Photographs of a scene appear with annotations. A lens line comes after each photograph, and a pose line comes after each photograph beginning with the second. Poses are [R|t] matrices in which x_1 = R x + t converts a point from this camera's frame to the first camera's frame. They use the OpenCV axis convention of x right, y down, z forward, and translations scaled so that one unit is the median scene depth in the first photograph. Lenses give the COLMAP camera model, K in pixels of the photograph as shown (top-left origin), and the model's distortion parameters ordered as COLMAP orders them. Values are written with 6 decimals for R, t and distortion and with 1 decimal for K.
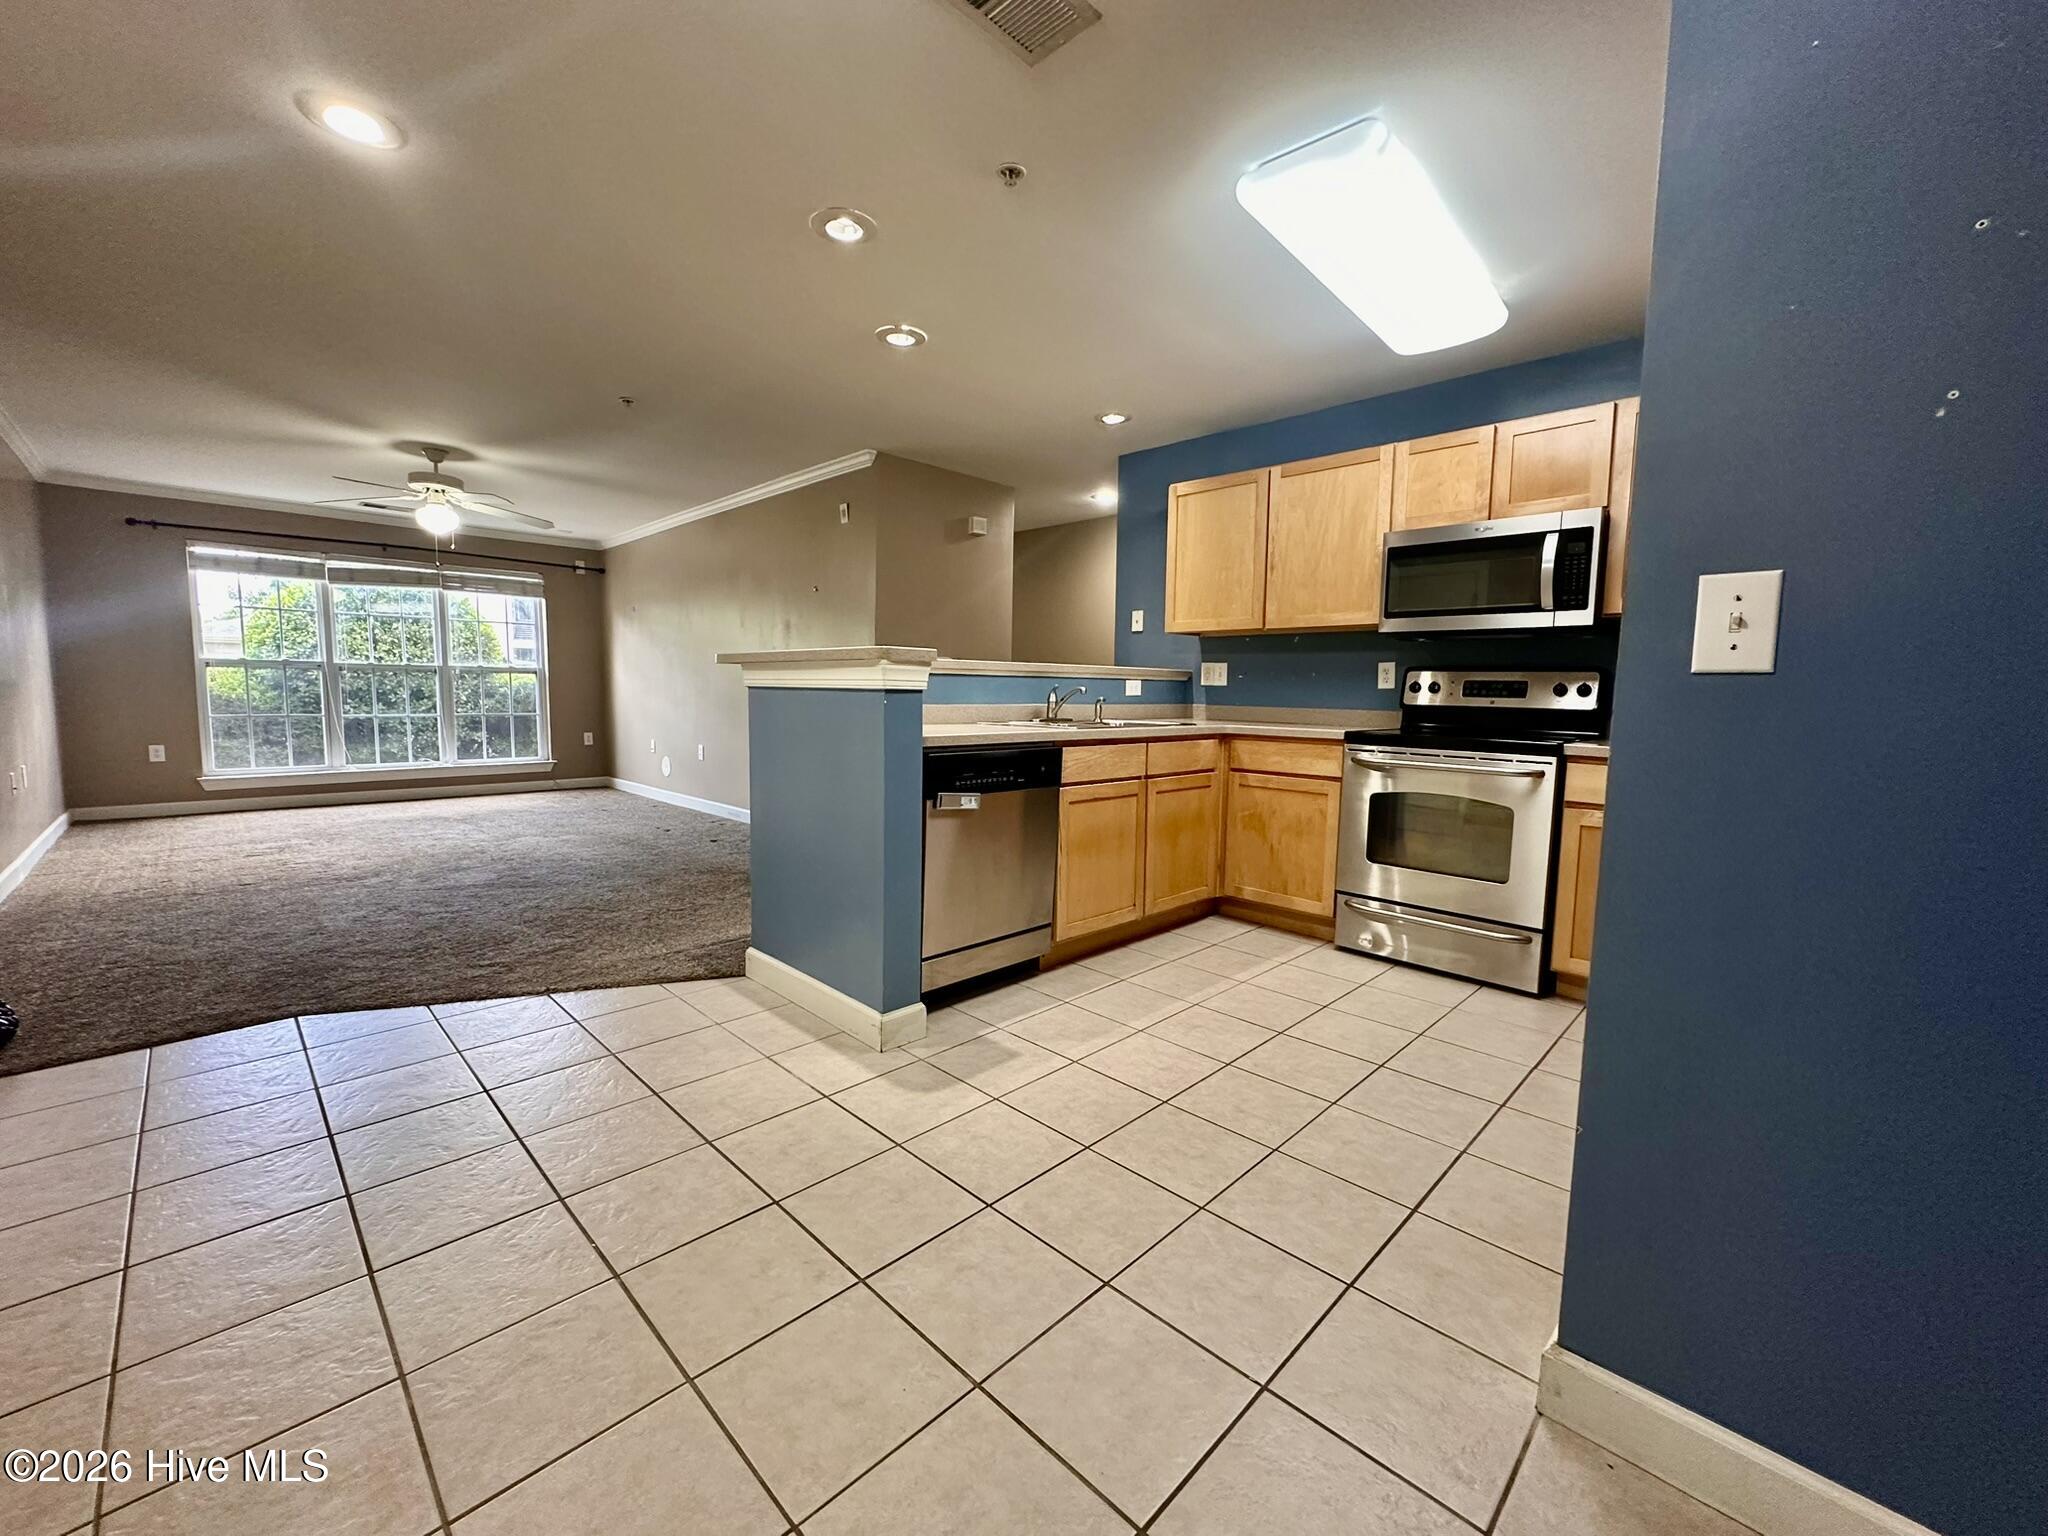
lens RADIAL K [[819.8, 0, 1022.7], [0, 819.8, 766.0], [0, 0, 1]] dist [-0.003290, 0.000914]
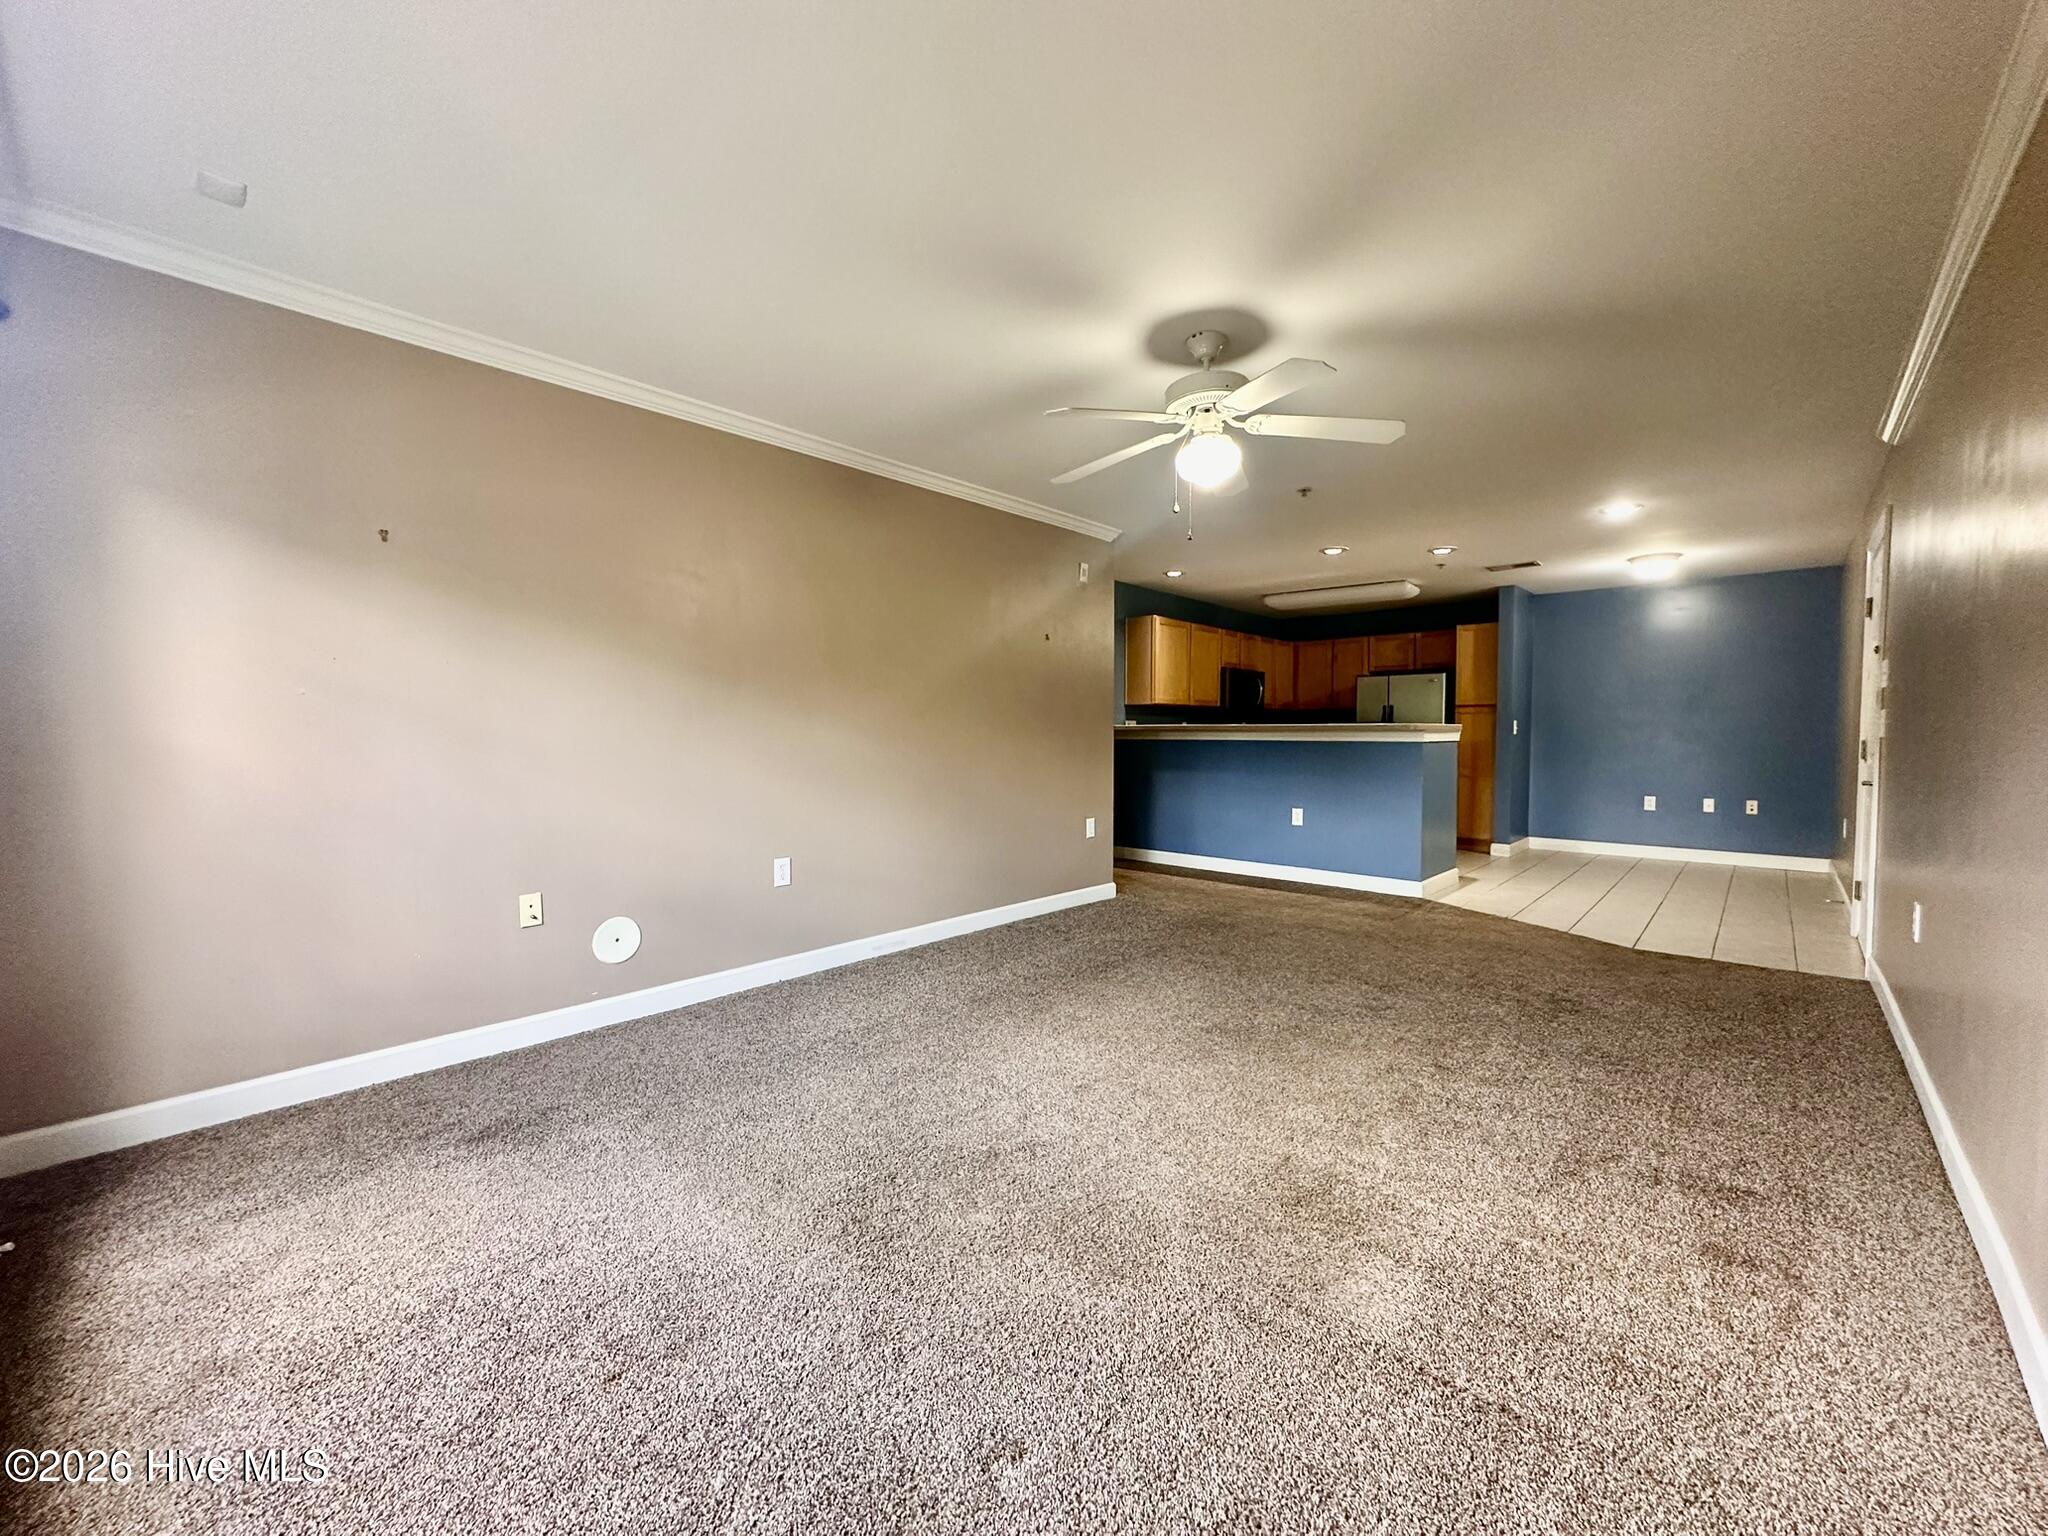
lens RADIAL K [[819.8, 0, 1026.2], [0, 819.8, 767.9], [0, 0, 1]] dist [-0.003290, 0.000914]
pose [[-0.045584, -0.057795, 0.997287, -1.641917], [0.094337, 0.993614, 0.061894, -0.180119], [-0.994496, 0.096902, -0.039841, 1.500299]]
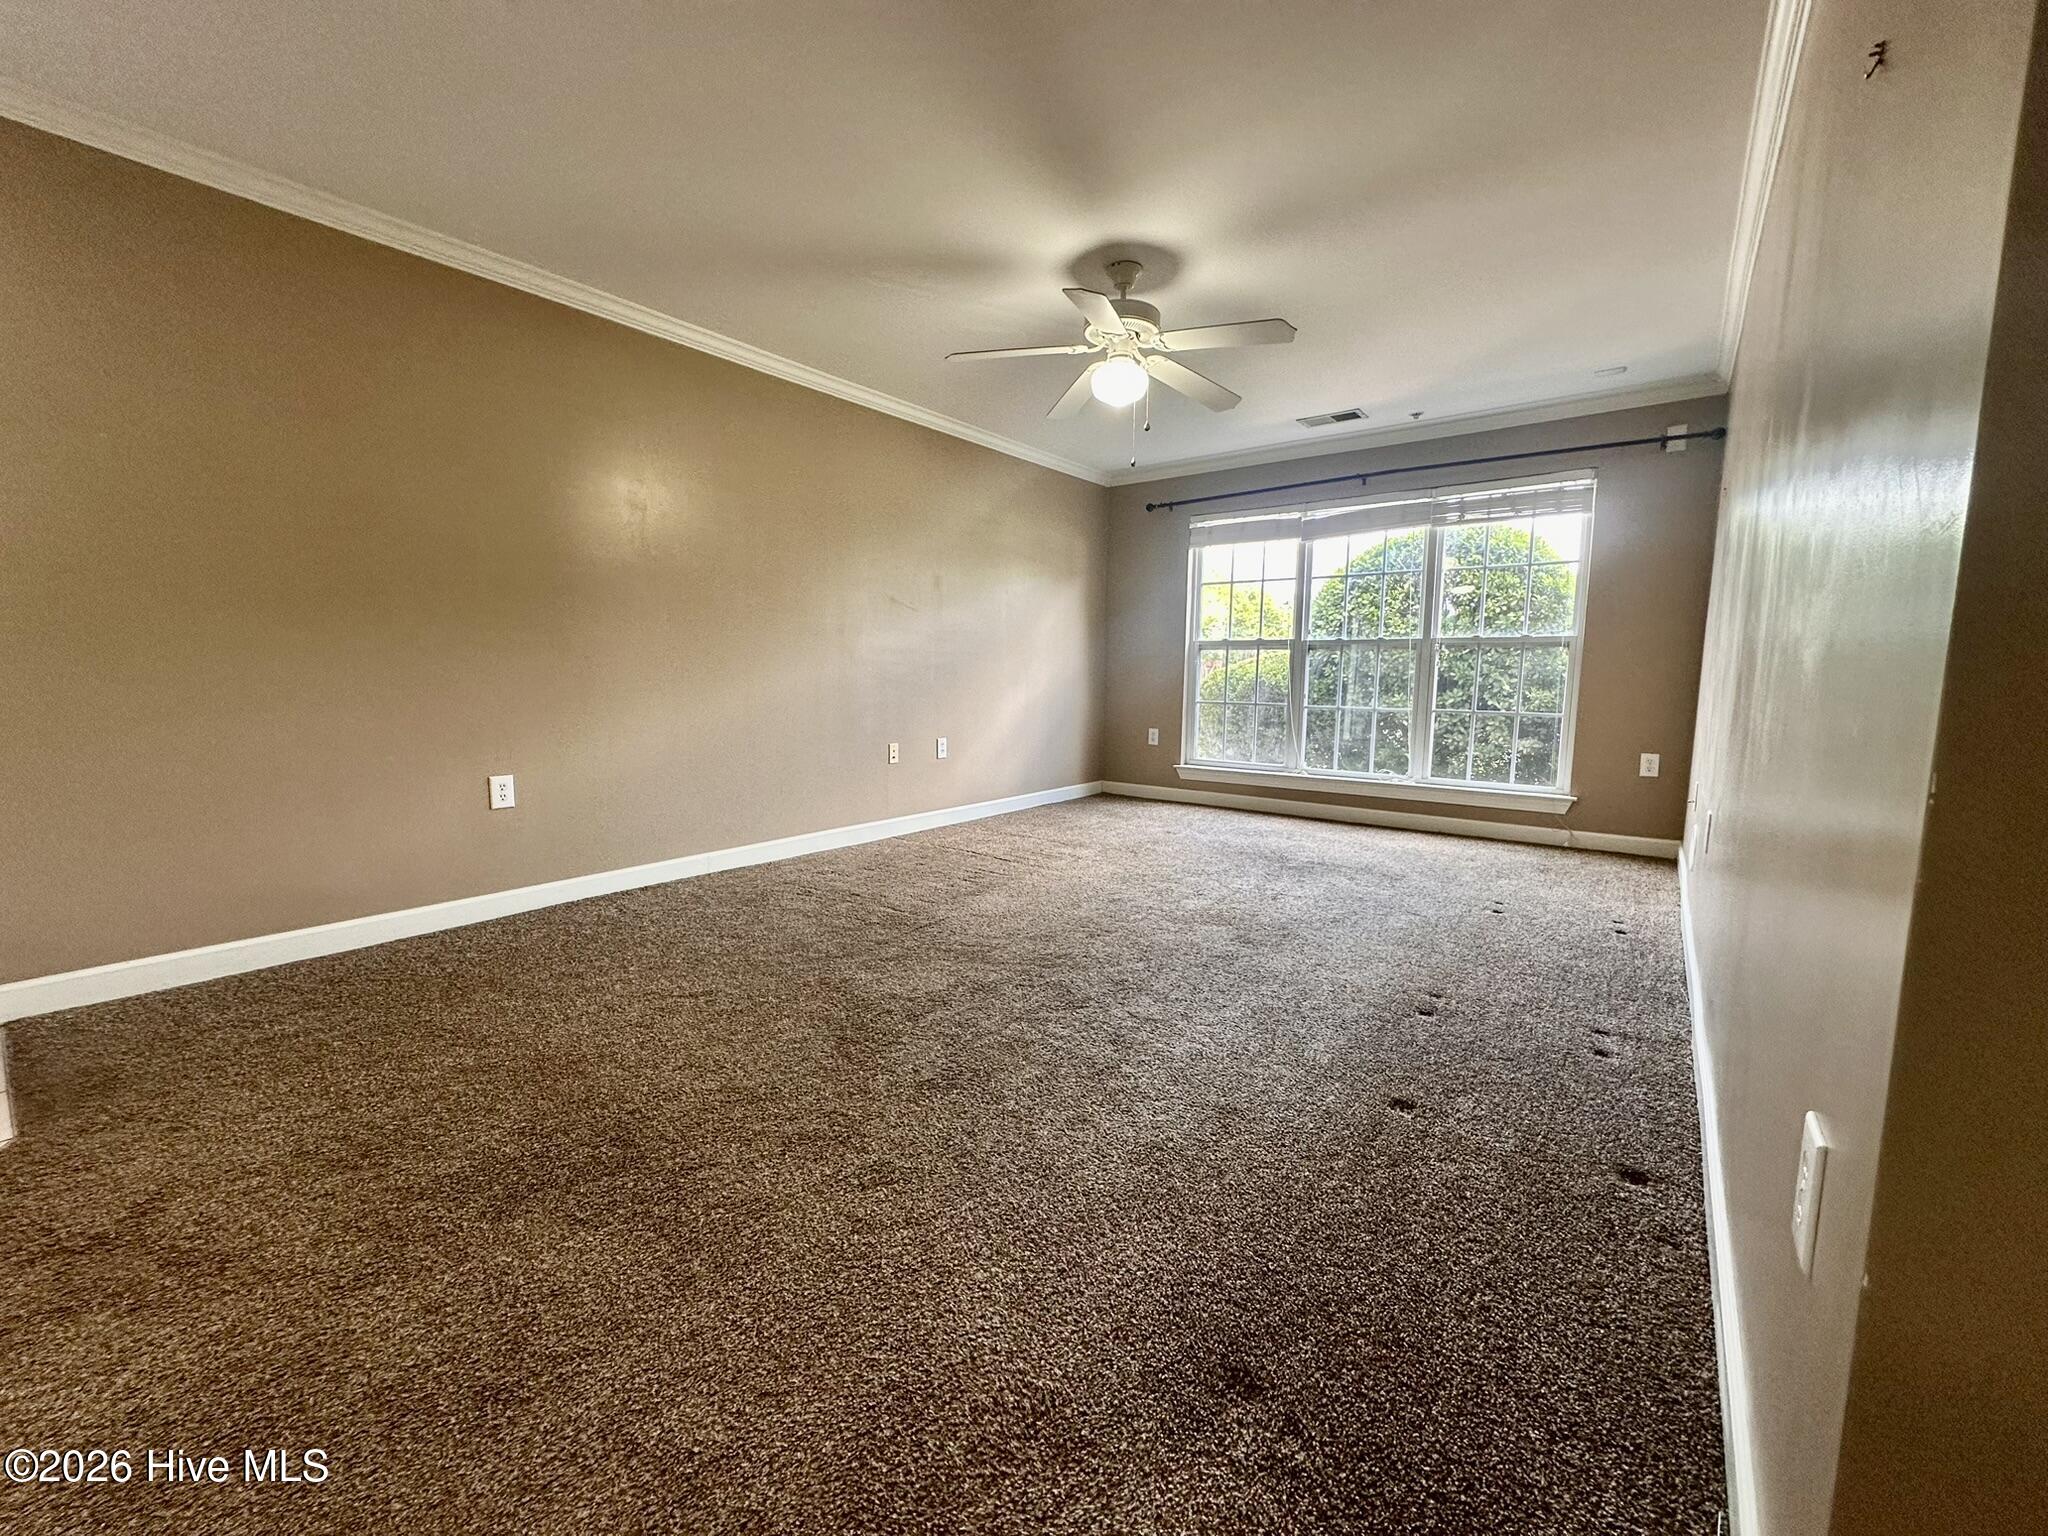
lens RADIAL K [[819.8, 0, 1019.1], [0, 819.8, 766.8], [0, 0, 1]] dist [-0.003290, 0.000914]
pose [[0.113028, 0.101315, -0.988413, -0.109393], [-0.100667, 0.990836, 0.090052, -0.083922], [0.988479, 0.089322, 0.122192, 1.137094]]
